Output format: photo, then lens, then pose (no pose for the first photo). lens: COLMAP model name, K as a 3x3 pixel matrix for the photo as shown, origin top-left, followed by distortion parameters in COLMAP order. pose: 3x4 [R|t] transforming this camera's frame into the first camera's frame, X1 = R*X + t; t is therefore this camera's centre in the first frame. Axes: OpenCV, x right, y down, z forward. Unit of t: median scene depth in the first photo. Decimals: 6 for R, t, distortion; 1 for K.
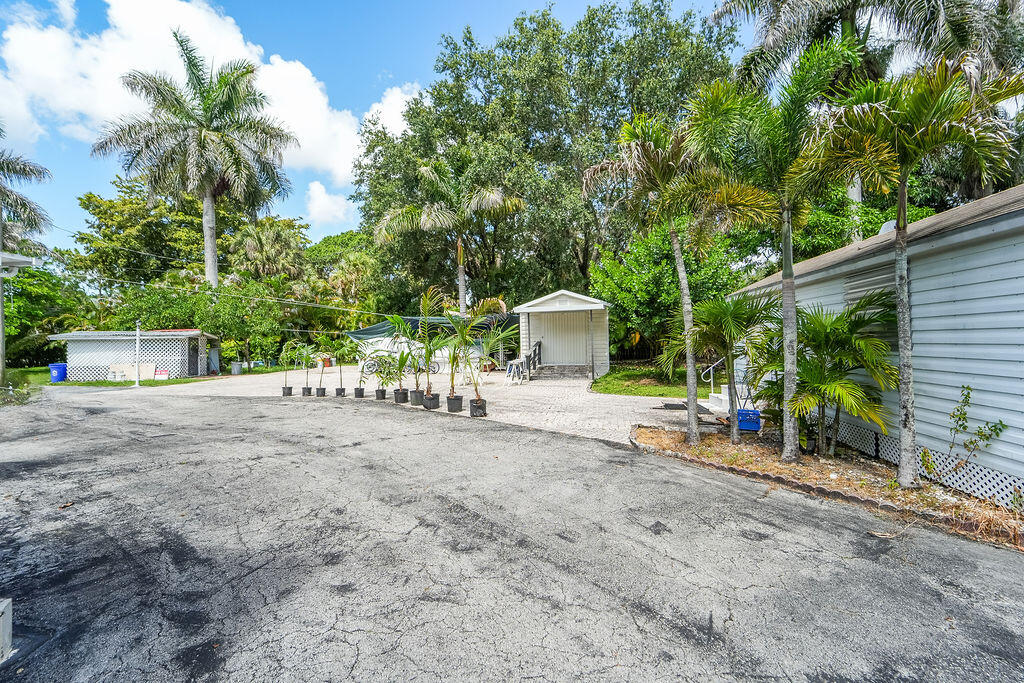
lens RADIAL K [[418.3, 0, 511.2], [0, 418.3, 340.4], [0, 0, 1]] dist [-0.000029, -0.000262]
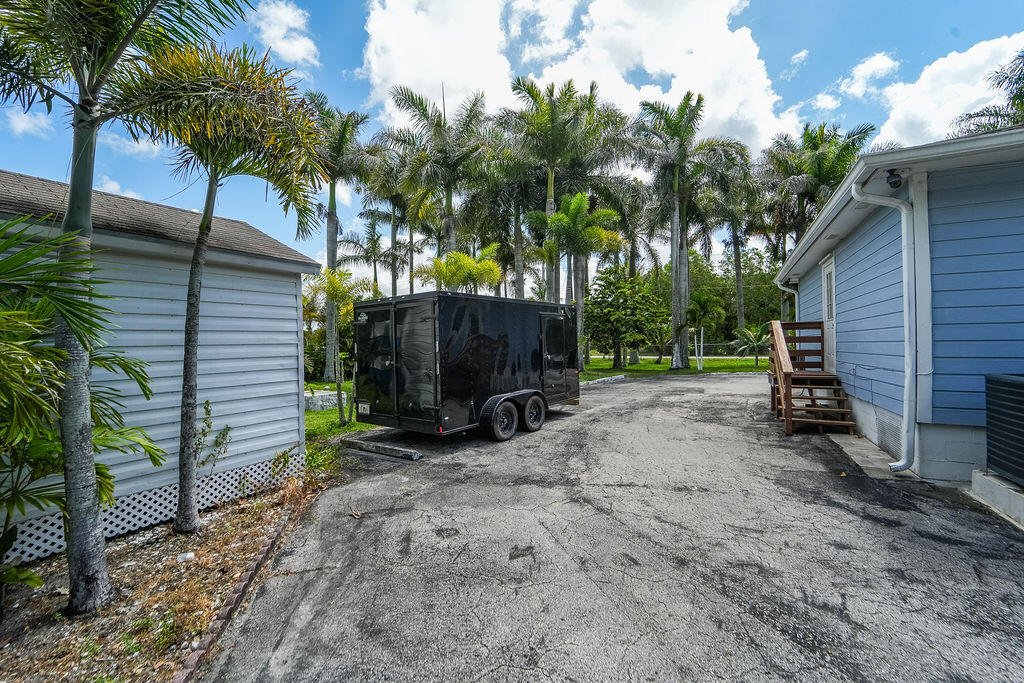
lens RADIAL K [[418.3, 0, 514.2], [0, 418.3, 341.7], [0, 0, 1]] dist [-0.000029, -0.000262]
pose [[-0.936362, 0.027448, 0.349960, 0.033694], [0.027779, 0.999606, -0.004075, -0.009992], [-0.349934, 0.005906, -0.936756, 1.919928]]
